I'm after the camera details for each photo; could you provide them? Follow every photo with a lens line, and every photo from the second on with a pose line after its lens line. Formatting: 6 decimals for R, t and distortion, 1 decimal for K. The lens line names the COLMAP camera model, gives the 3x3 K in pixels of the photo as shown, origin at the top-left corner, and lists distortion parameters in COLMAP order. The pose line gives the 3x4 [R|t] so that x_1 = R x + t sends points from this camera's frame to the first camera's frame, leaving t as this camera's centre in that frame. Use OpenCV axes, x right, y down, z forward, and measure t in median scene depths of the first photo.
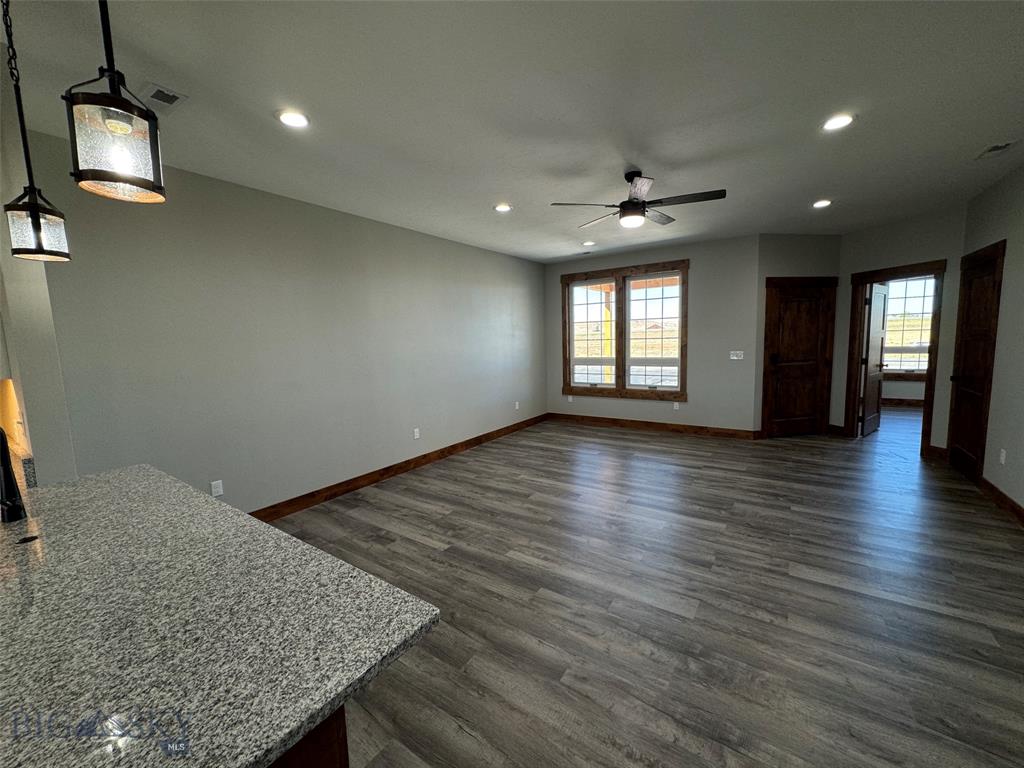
lens RADIAL K [[406.4, 0, 512.1], [0, 406.4, 383.1], [0, 0, 1]] dist [-0.002403, 0.000840]
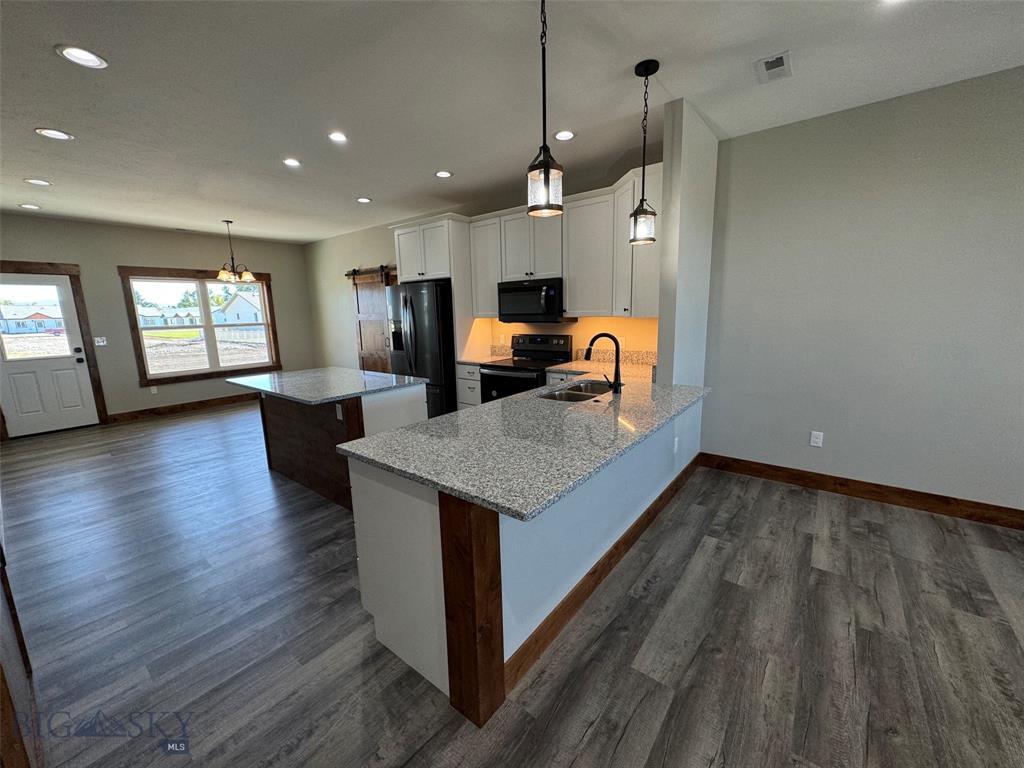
lens RADIAL K [[406.4, 0, 512.3], [0, 406.4, 382.7], [0, 0, 1]] dist [-0.002403, 0.000840]
pose [[-0.060858, 0.205655, -0.976731, 0.157566], [-0.082247, 0.974183, 0.210243, -0.015376], [0.994752, 0.093128, -0.042373, 0.157613]]
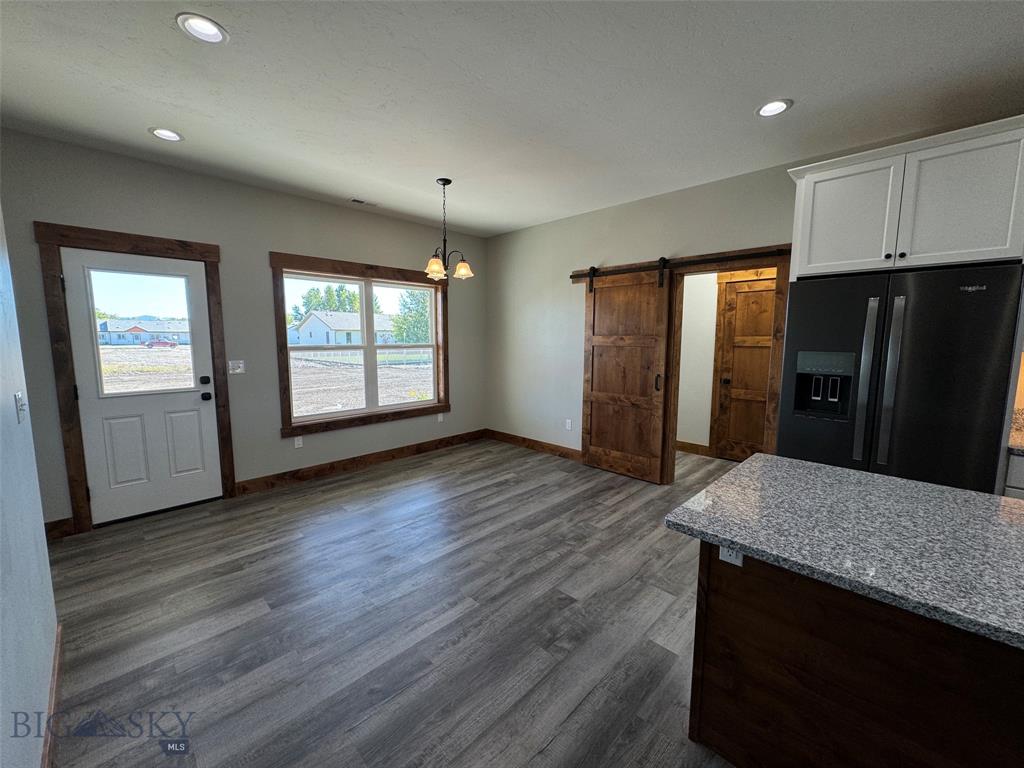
lens RADIAL K [[406.4, 0, 512.8], [0, 406.4, 381.7], [0, 0, 1]] dist [-0.002403, 0.000840]
pose [[-0.172458, 0.139127, -0.975142, -0.236047], [-0.104387, 0.981819, 0.158541, 0.056949], [0.979470, 0.129134, -0.154799, -0.388437]]
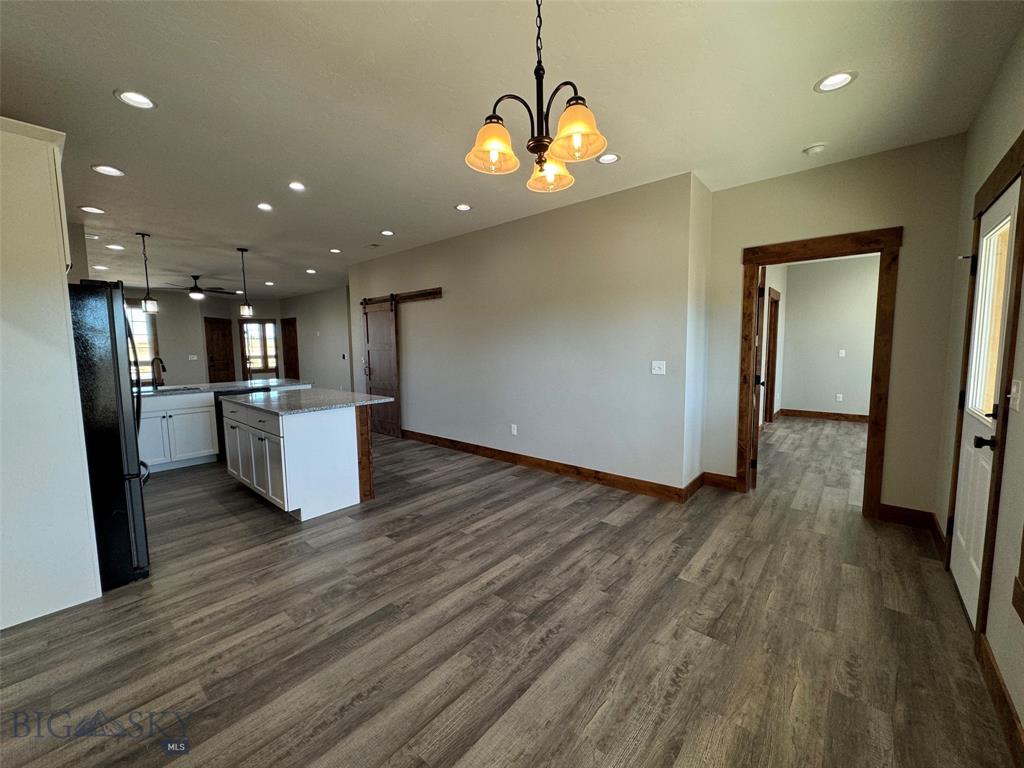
lens RADIAL K [[406.4, 0, 513.0], [0, 406.4, 383.5], [0, 0, 1]] dist [-0.002403, 0.000840]
pose [[0.105489, -0.066127, 0.992219, -1.115812], [0.117206, 0.991659, 0.053629, 0.119214], [-0.987489, 0.110637, 0.112360, -0.609930]]
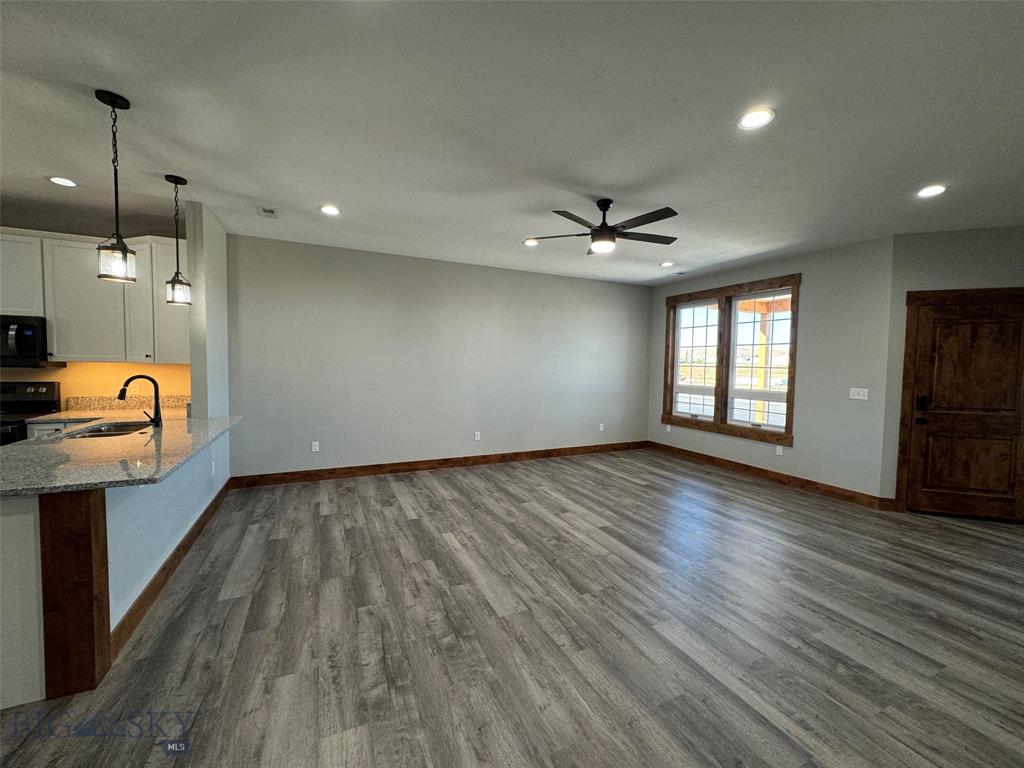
lens RADIAL K [[406.4, 0, 512.0], [0, 406.4, 383.1], [0, 0, 1]] dist [-0.002403, 0.000840]
pose [[0.864552, 0.069214, -0.497755, 0.371871], [-0.097170, 0.994802, -0.030444, -0.001745], [0.493060, 0.074688, 0.866783, 0.014747]]
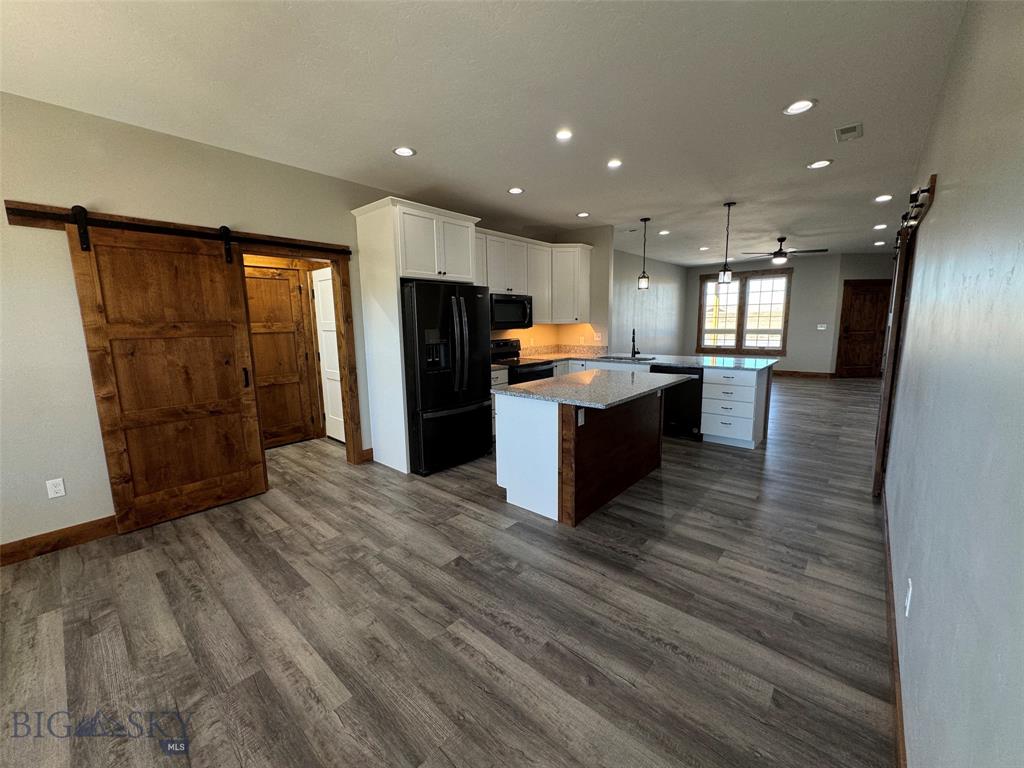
lens RADIAL K [[406.4, 0, 511.6], [0, 406.4, 382.6], [0, 0, 1]] dist [-0.002403, 0.000840]
pose [[0.993229, 0.029797, -0.112288, -0.509941], [-0.024798, 0.998649, 0.045660, 0.113768], [0.113497, -0.042567, 0.992626, -0.794603]]
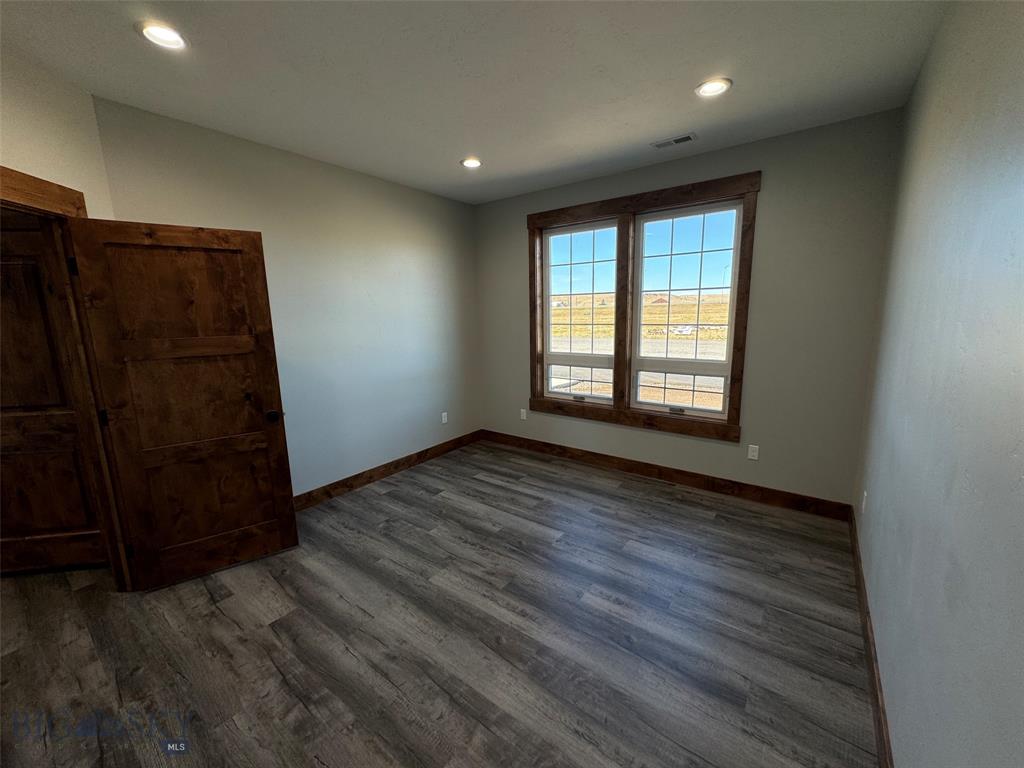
lens RADIAL K [[406.4, 0, 512.7], [0, 406.4, 383.5], [0, 0, 1]] dist [-0.002403, 0.000840]
pose [[0.998656, 0.027836, -0.043728, 0.160206], [-0.025552, 0.998322, 0.051956, -0.059042], [0.045101, -0.050769, 0.997692, 0.482994]]
